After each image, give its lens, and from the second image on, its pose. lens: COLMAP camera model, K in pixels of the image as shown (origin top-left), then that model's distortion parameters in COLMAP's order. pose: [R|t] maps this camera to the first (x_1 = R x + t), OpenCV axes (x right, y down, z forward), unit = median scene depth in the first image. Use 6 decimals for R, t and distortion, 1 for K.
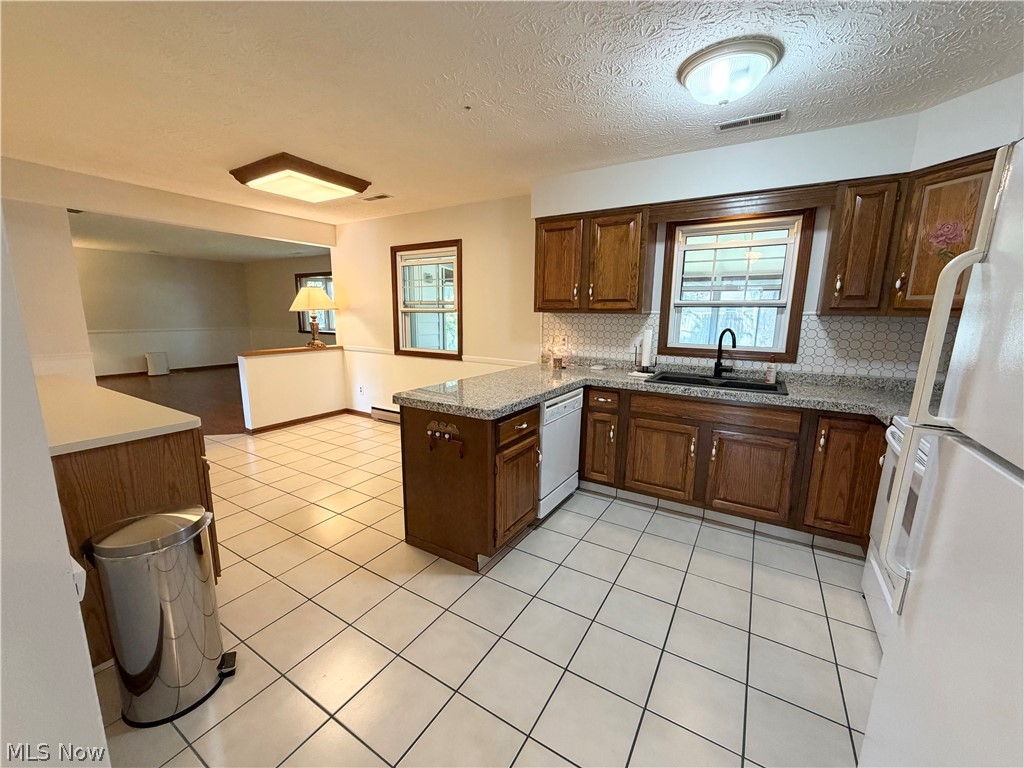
lens RADIAL K [[406.9, 0, 497.2], [0, 406.9, 383.0], [0, 0, 1]] dist [0.000467, -0.000550]
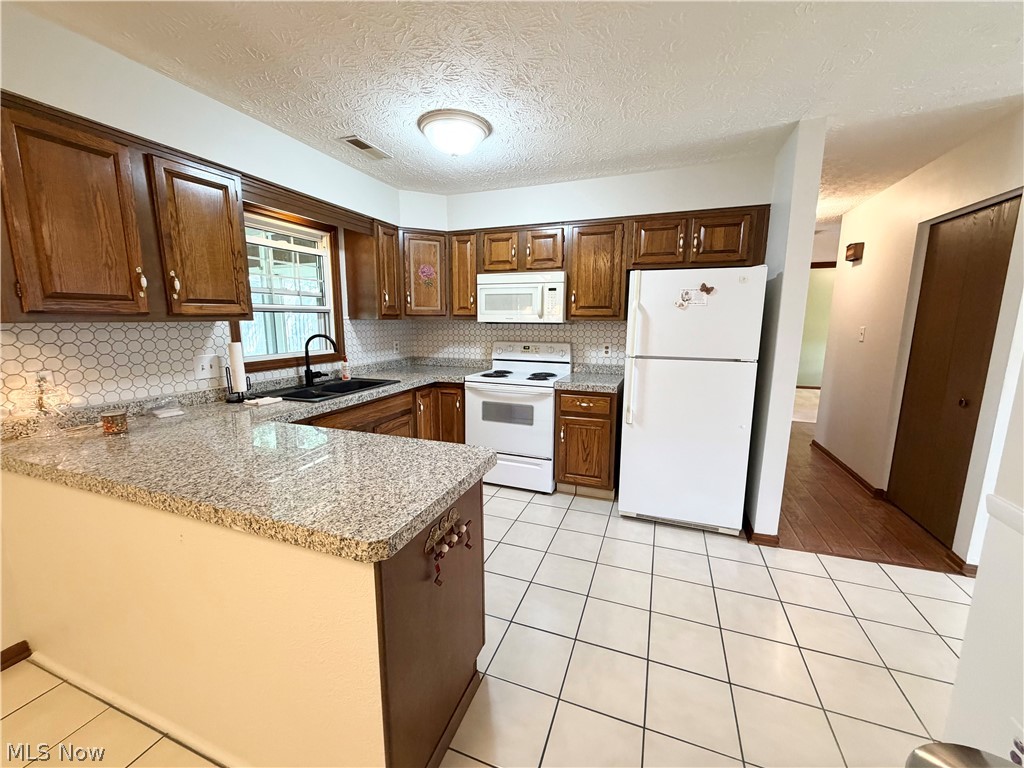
lens RADIAL K [[406.9, 0, 508.8], [0, 406.9, 388.0], [0, 0, 1]] dist [0.000467, -0.000550]
pose [[-0.214031, -0.179678, 0.960160, -0.408721], [0.162198, 0.962755, 0.216320, -0.116407], [-0.963267, 0.202035, -0.176916, 0.598585]]
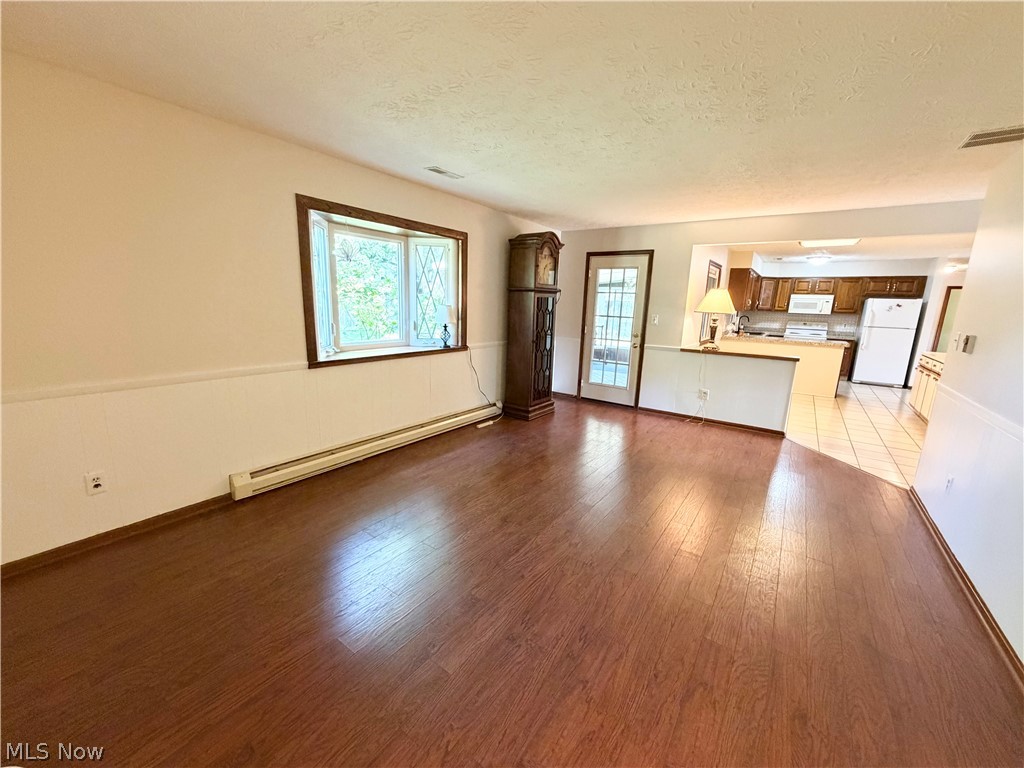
lens RADIAL K [[406.9, 0, 511.0], [0, 406.9, 384.2], [0, 0, 1]] dist [0.000467, -0.000550]
pose [[0.048610, -0.212762, 0.975894, -2.092080], [0.140685, 0.968767, 0.204201, -0.401970], [-0.988860, 0.127367, 0.077024, 2.047776]]
